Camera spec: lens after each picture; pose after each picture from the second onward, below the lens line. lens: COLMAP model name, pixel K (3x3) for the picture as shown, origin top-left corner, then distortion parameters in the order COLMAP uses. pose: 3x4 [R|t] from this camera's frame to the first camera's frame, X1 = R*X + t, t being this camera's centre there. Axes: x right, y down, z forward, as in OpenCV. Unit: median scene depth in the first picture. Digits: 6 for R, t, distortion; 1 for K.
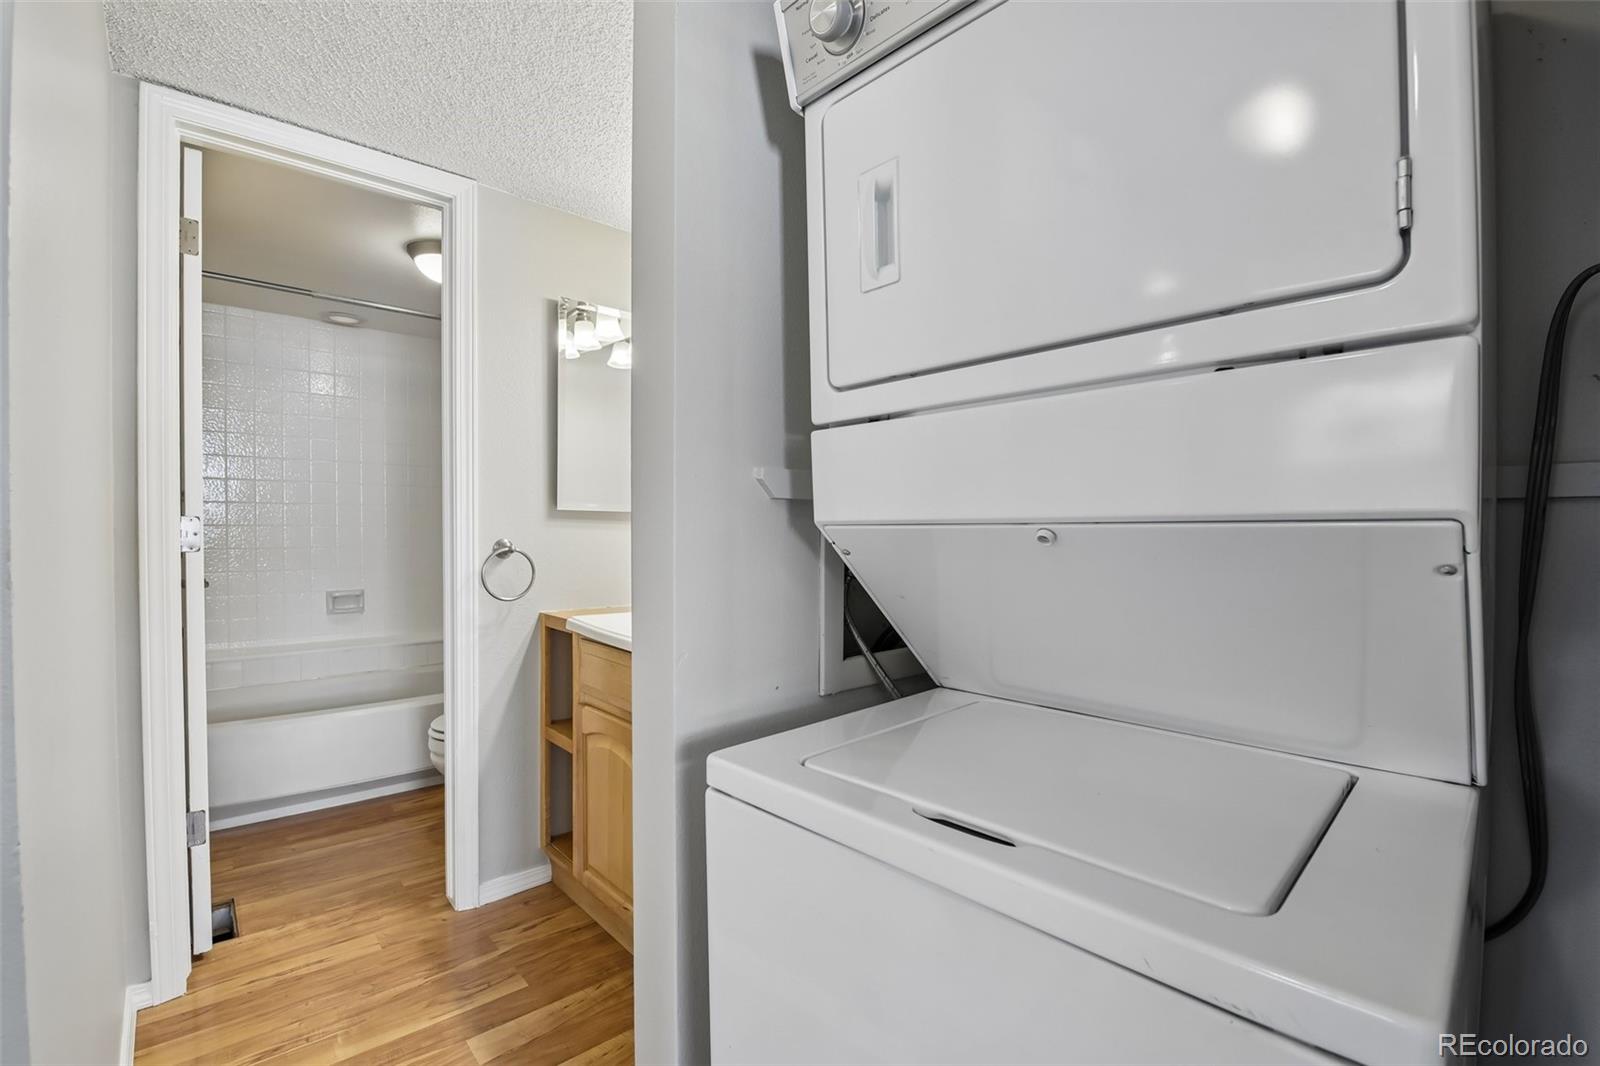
lens RADIAL K [[694.0, 0, 802.2], [0, 694.0, 541.6], [0, 0, 1]] dist [-0.021354, 0.000224]
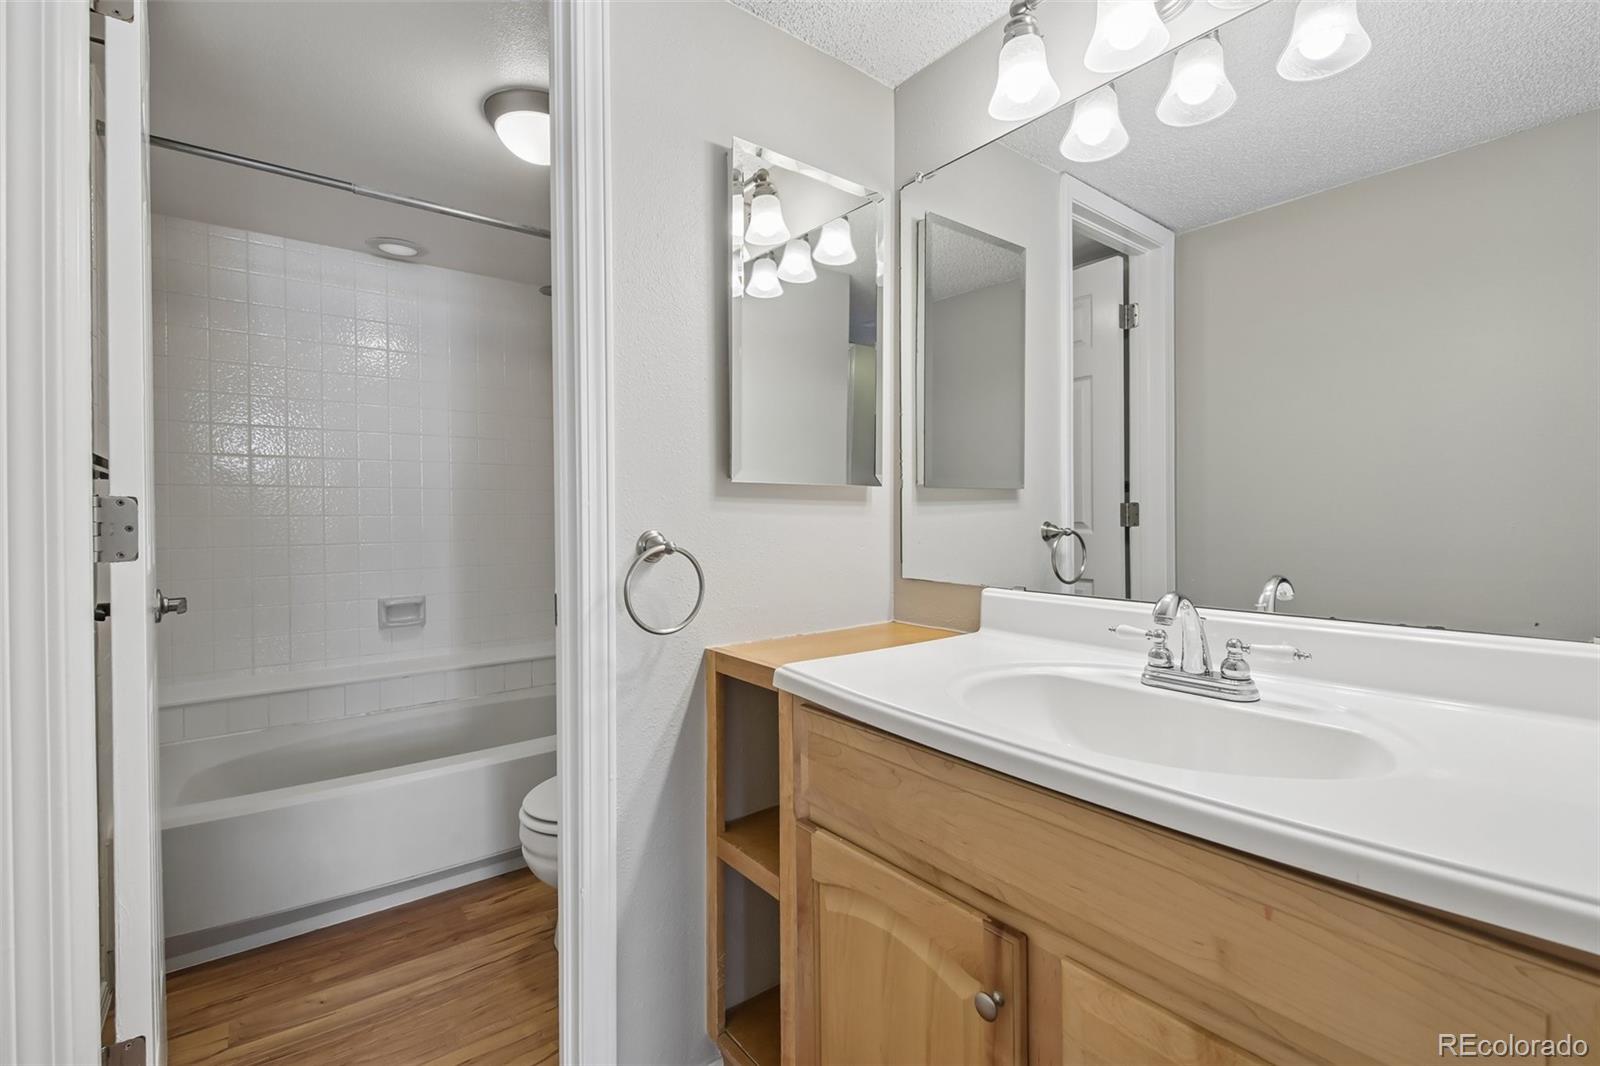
lens RADIAL K [[699.0, 0, 798.8], [0, 699.0, 518.7], [0, 0, 1]] dist [0.003398, -0.000247]
pose [[0.997370, -0.011468, -0.071563, -0.243008], [0.010401, 0.999829, -0.015258, -0.003782], [0.071726, 0.014474, 0.997319, 0.368412]]
